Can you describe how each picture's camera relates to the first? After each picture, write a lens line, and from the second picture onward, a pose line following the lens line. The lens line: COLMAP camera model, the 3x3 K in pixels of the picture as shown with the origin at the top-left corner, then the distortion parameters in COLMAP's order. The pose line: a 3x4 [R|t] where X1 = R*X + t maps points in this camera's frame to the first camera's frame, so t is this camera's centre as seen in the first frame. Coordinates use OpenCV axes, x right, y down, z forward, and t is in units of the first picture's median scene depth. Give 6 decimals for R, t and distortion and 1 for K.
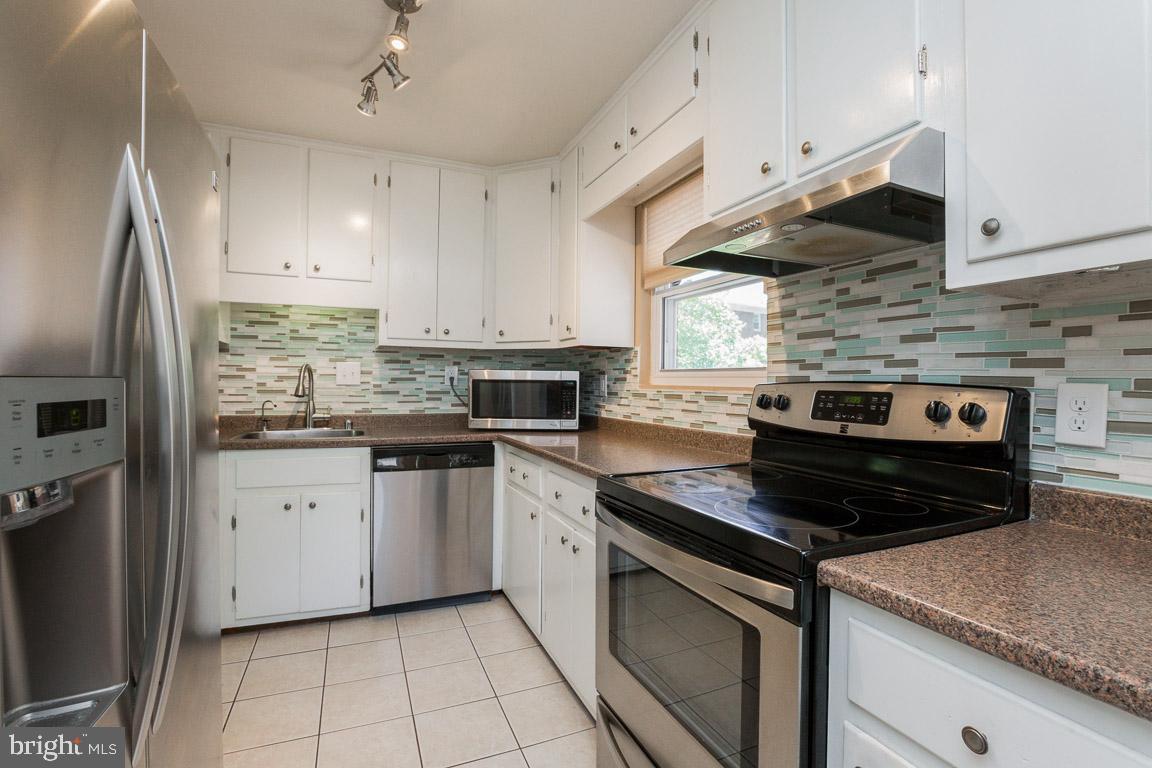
lens RADIAL K [[526.6, 0, 575.4], [0, 526.6, 375.7], [0, 0, 1]] dist [-0.046643, 0.014652]
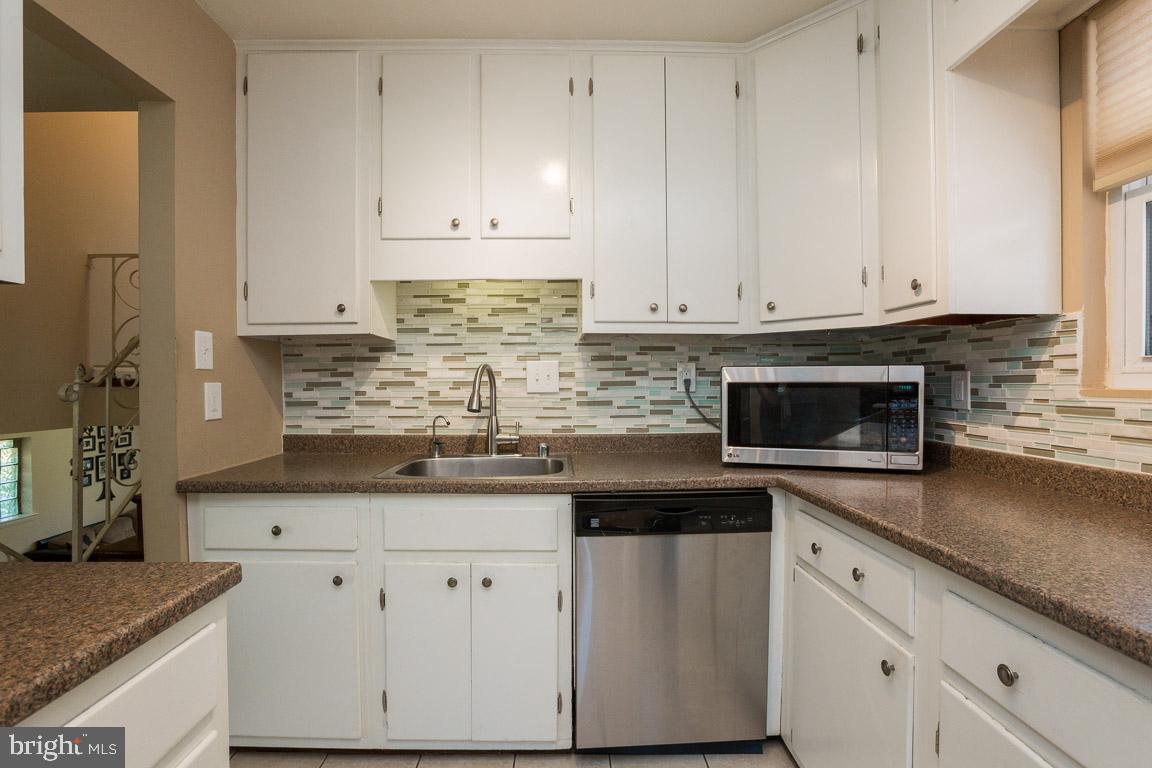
lens RADIAL K [[526.6, 0, 602.4], [0, 526.6, 386.6], [0, 0, 1]] dist [-0.046643, 0.014652]
pose [[0.944600, -0.011763, -0.328012, -0.132413], [0.017896, 0.999717, 0.015684, -0.000375], [0.327734, -0.020685, 0.944543, 0.374813]]
